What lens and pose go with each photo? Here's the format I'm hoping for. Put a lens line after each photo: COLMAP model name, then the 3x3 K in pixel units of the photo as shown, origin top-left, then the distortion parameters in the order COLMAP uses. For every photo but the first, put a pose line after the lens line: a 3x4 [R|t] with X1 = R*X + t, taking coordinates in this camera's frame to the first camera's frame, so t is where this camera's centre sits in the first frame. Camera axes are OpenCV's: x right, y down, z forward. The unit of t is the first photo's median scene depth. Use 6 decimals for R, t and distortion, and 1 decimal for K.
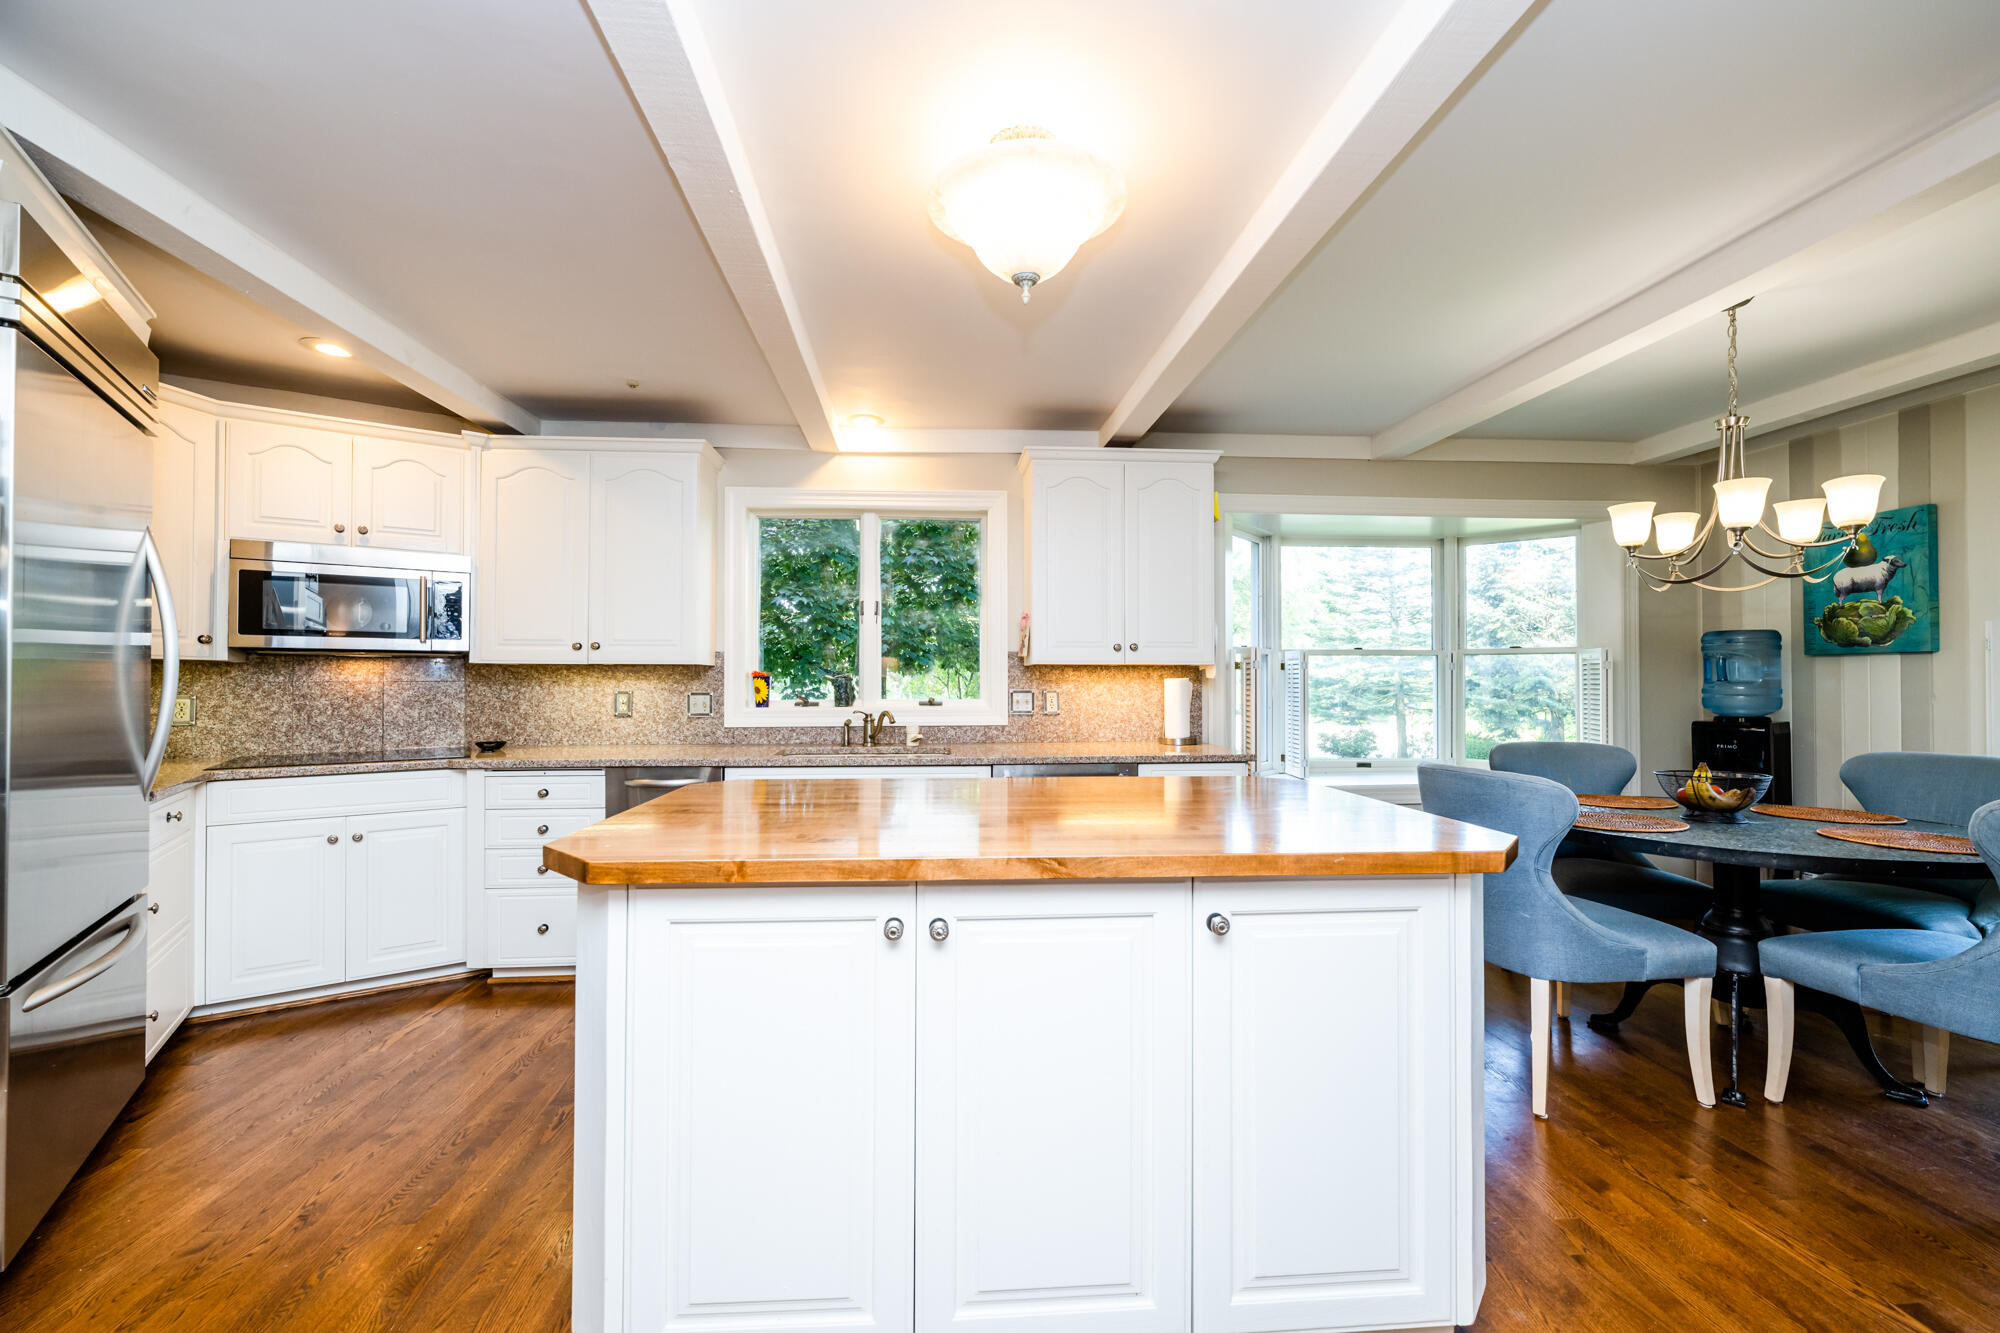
lens RADIAL K [[807.9, 0, 1000.0], [0, 807.9, 666.5], [0, 0, 1]] dist [0.000118, -0.000047]
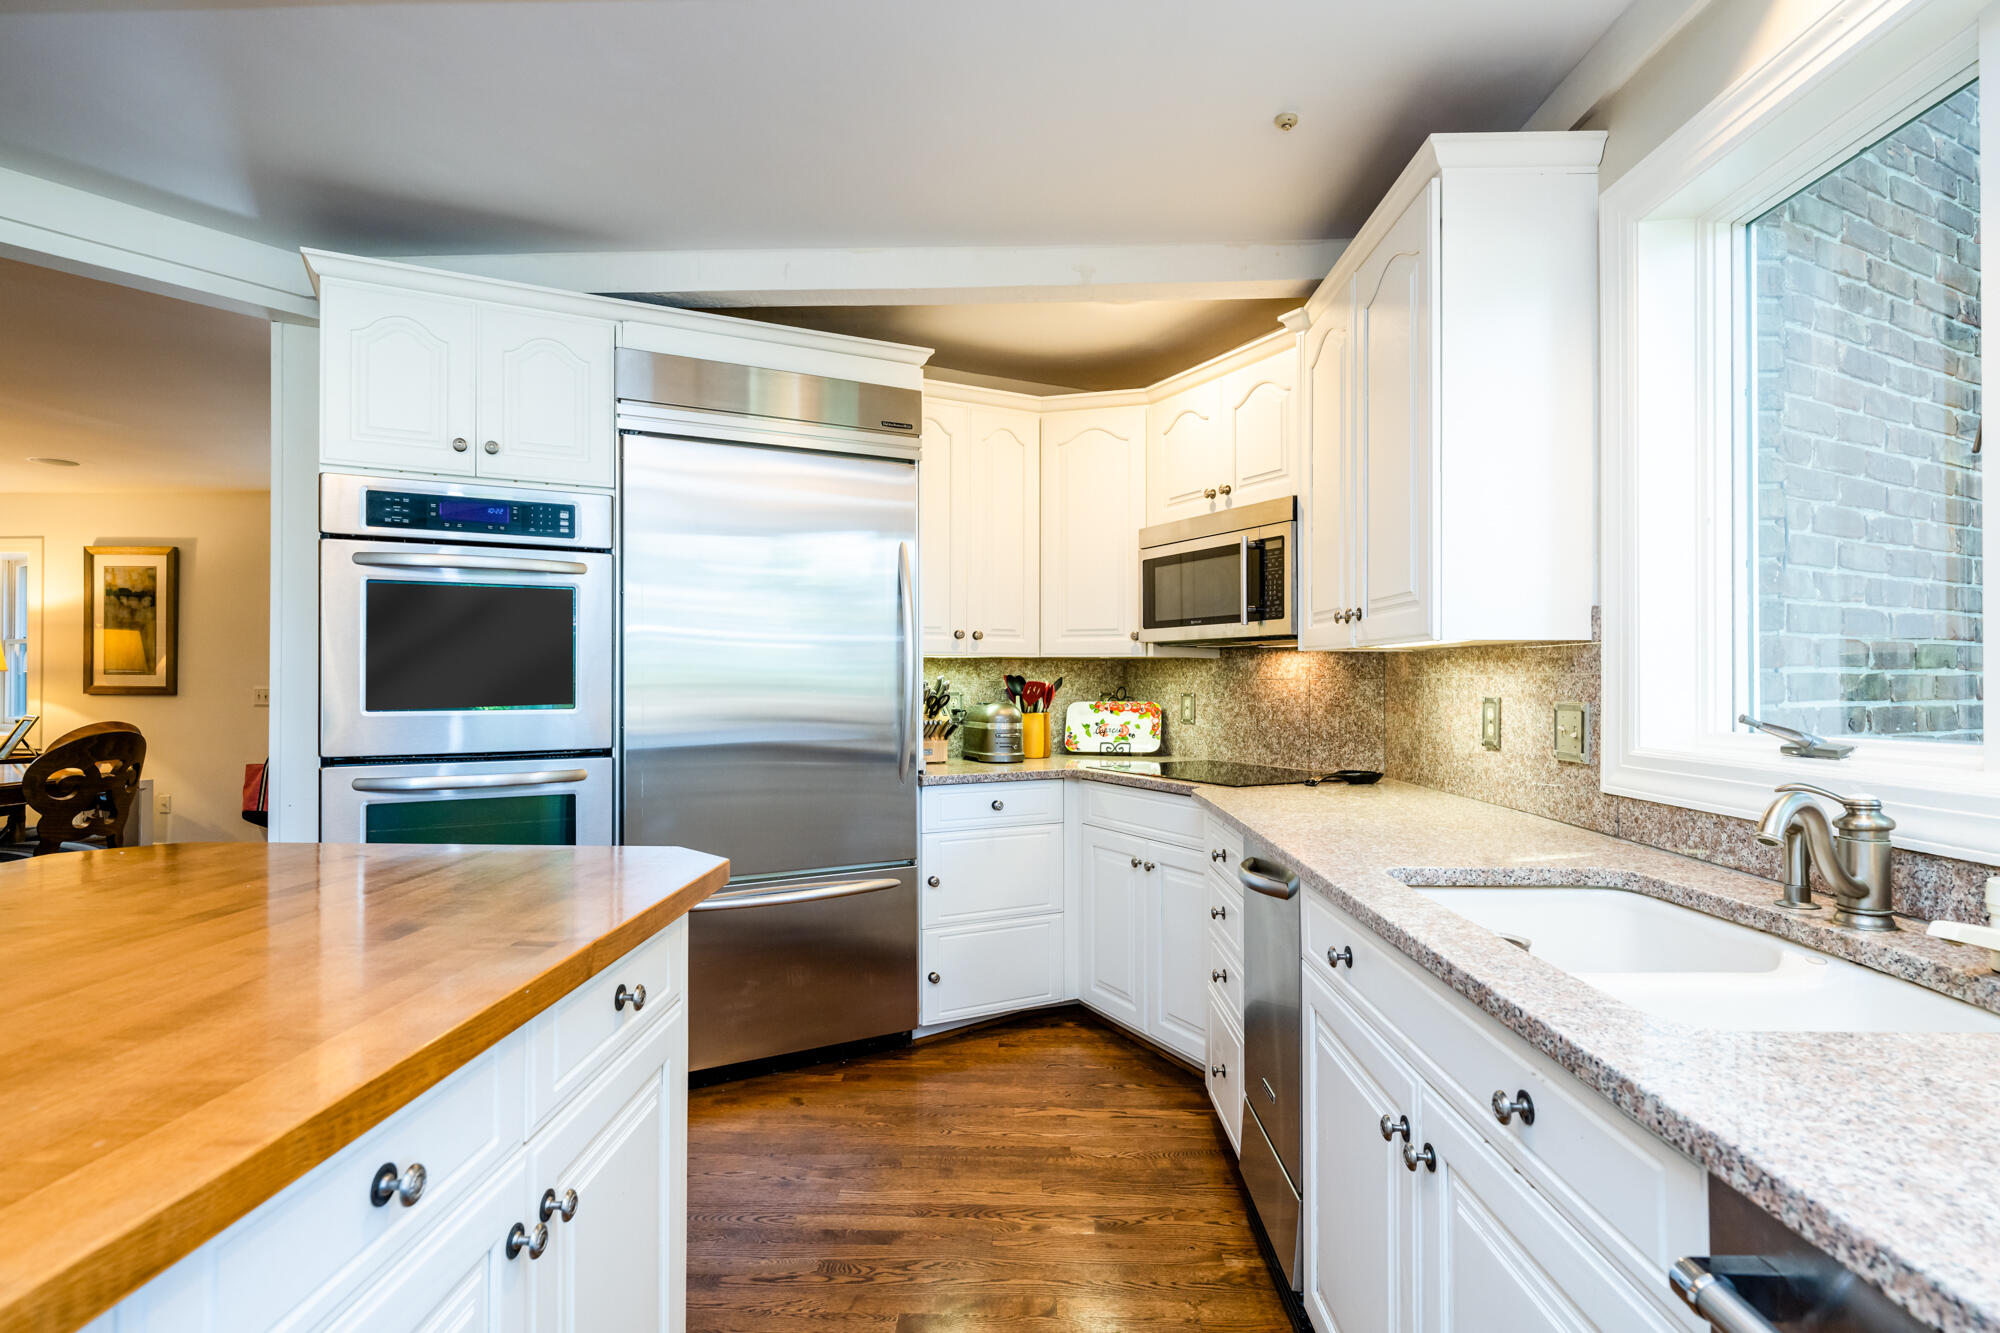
lens RADIAL K [[1030.0, 0, 1000.0], [0, 1030.0, 666.5], [0, 0, 1]] dist [-0.000241, 0.000010]
pose [[-0.120511, -0.011841, -0.992641, 0.237439], [0.016285, 0.999771, -0.013903, 0.016384], [0.992578, -0.017841, -0.120291, 0.854589]]
